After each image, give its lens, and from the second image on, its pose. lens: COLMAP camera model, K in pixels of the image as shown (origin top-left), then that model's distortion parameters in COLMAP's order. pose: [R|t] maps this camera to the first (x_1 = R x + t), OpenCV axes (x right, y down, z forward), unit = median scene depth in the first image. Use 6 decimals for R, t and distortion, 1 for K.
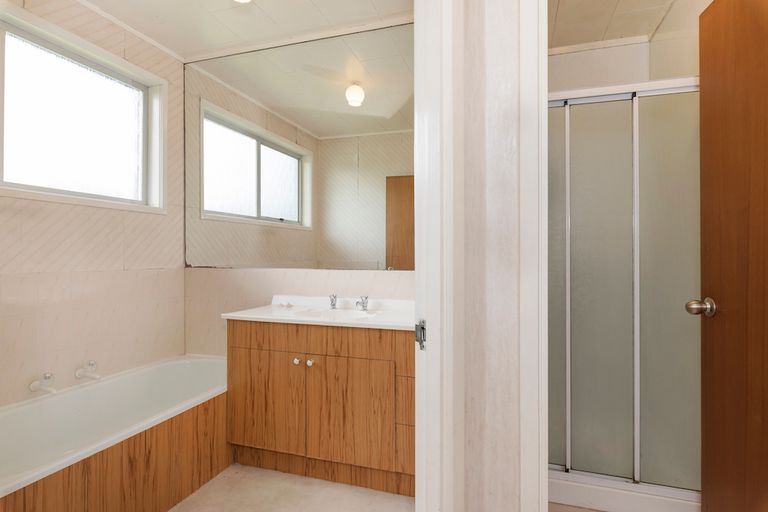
lens RADIAL K [[386.0, 0, 384.0], [0, 386.0, 256.0], [0, 0, 1]] dist [-0.024906, -0.000603]
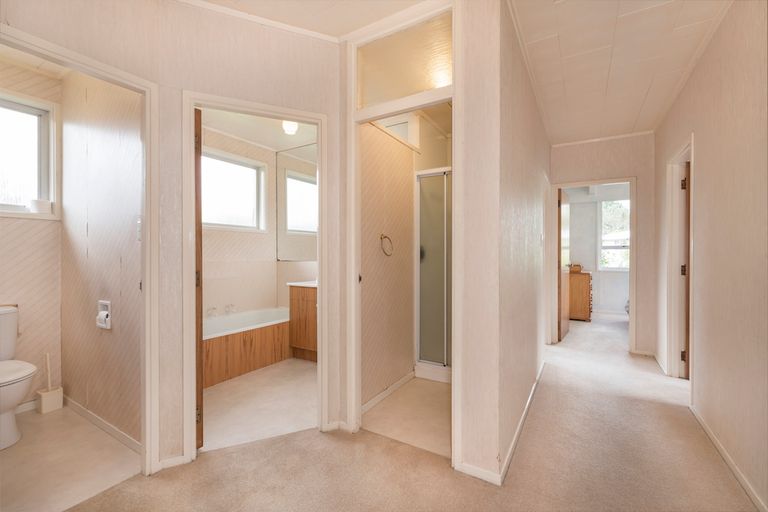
lens RADIAL K [[329.6, 0, 384.0], [0, 329.6, 256.0], [0, 0, 1]] dist [-0.000112, 0.000008]
pose [[0.969120, 0.002579, -0.246578, 0.518879], [-0.001177, 0.999982, 0.005831, -0.006304], [0.246588, -0.005361, 0.969105, -0.590842]]
